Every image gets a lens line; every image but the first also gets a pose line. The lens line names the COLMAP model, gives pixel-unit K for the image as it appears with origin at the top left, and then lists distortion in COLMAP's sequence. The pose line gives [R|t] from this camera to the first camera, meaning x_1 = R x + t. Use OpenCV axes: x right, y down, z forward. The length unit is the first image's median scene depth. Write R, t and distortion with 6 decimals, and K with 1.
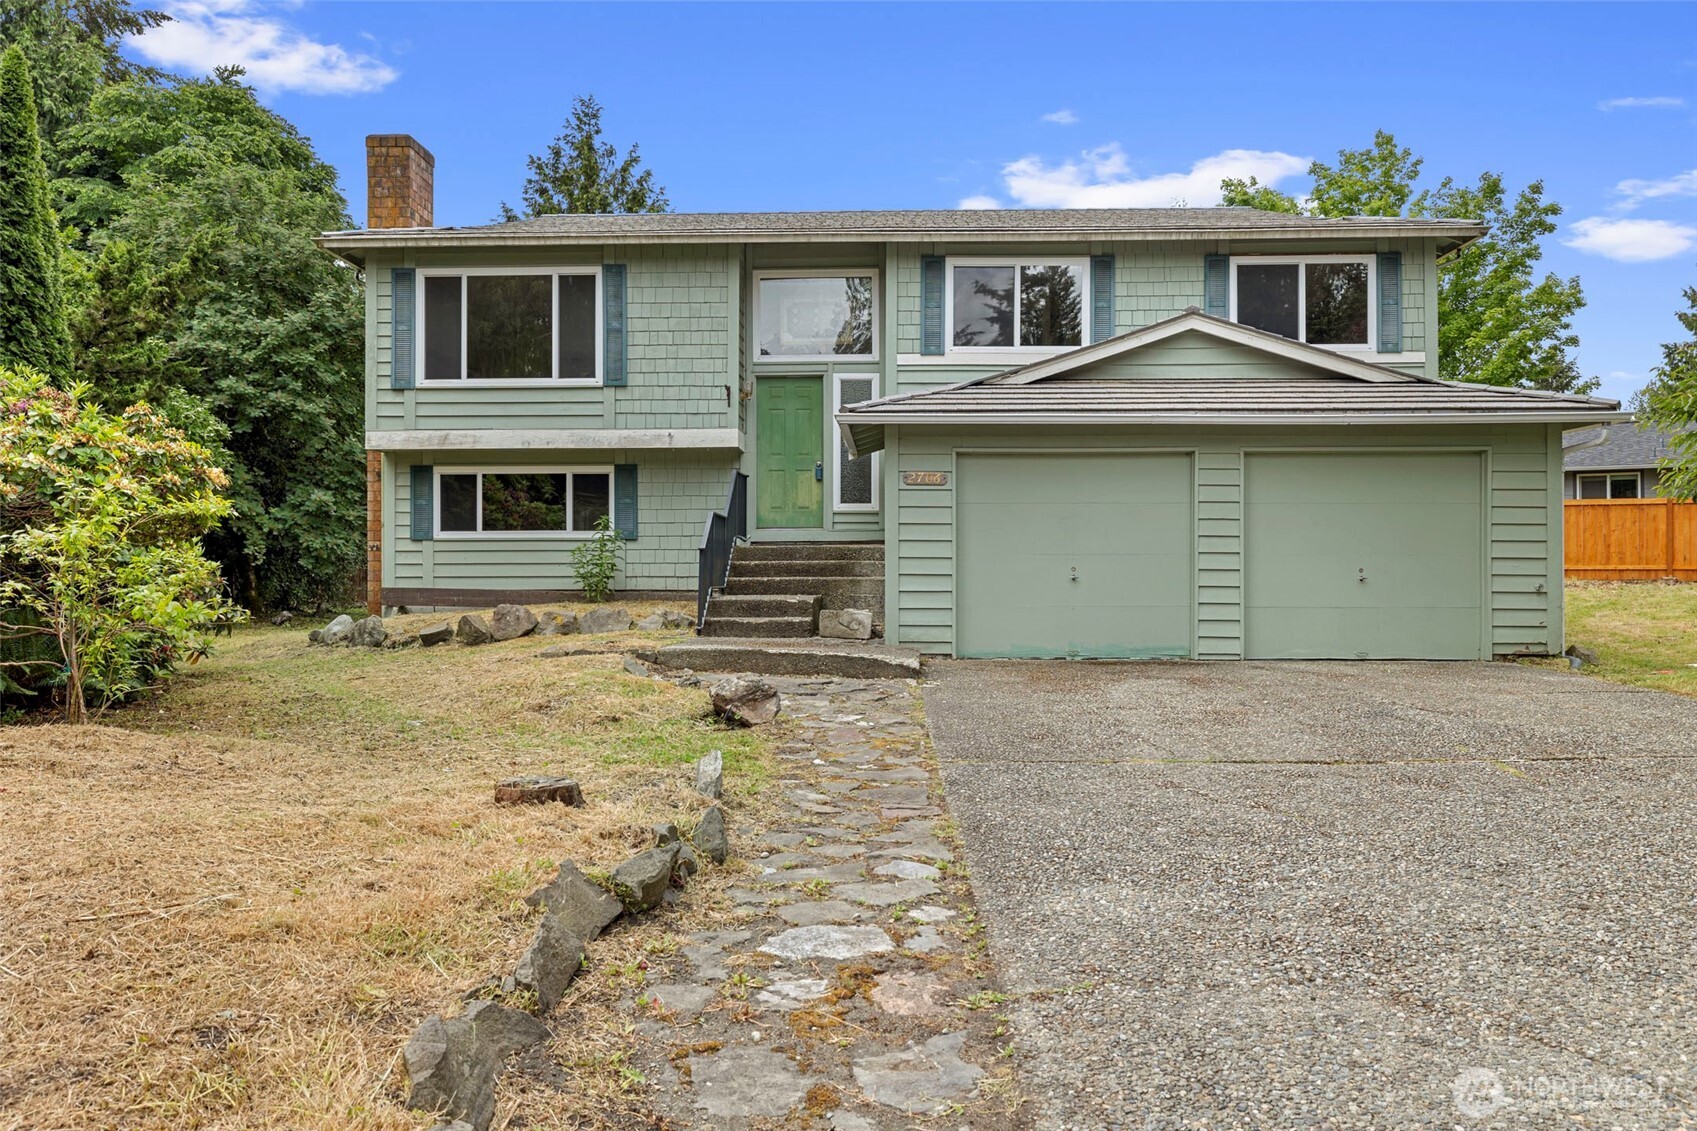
lens RADIAL K [[1234.9, 0, 848.5], [0, 1234.9, 565.5], [0, 0, 1]] dist [-0.001135, 0.000323]
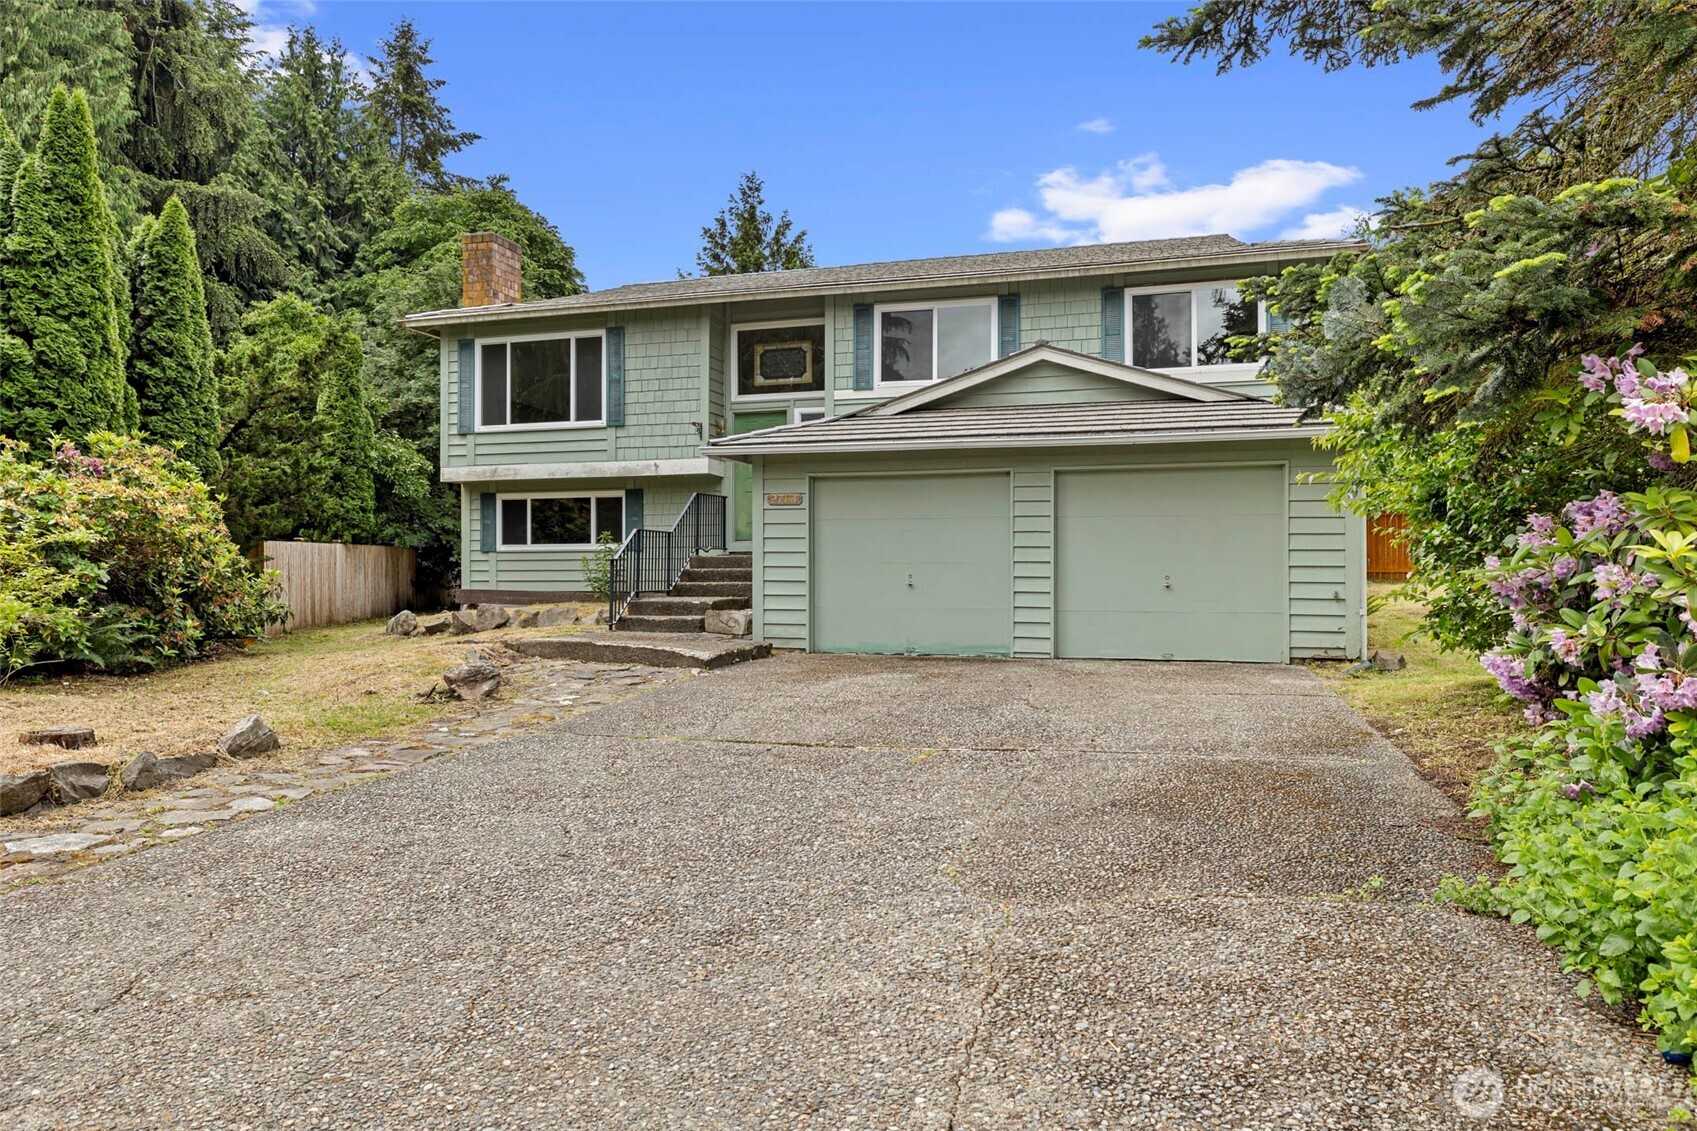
lens RADIAL K [[1106.6, 0, 848.5], [0, 1106.6, 565.5], [0, 0, 1]] dist [-0.001519, -0.000799]
pose [[0.967021, -0.001760, -0.254691, 0.314977], [0.001514, 0.999998, -0.001164, -0.004842], [0.254692, 0.000740, 0.967022, -0.005795]]
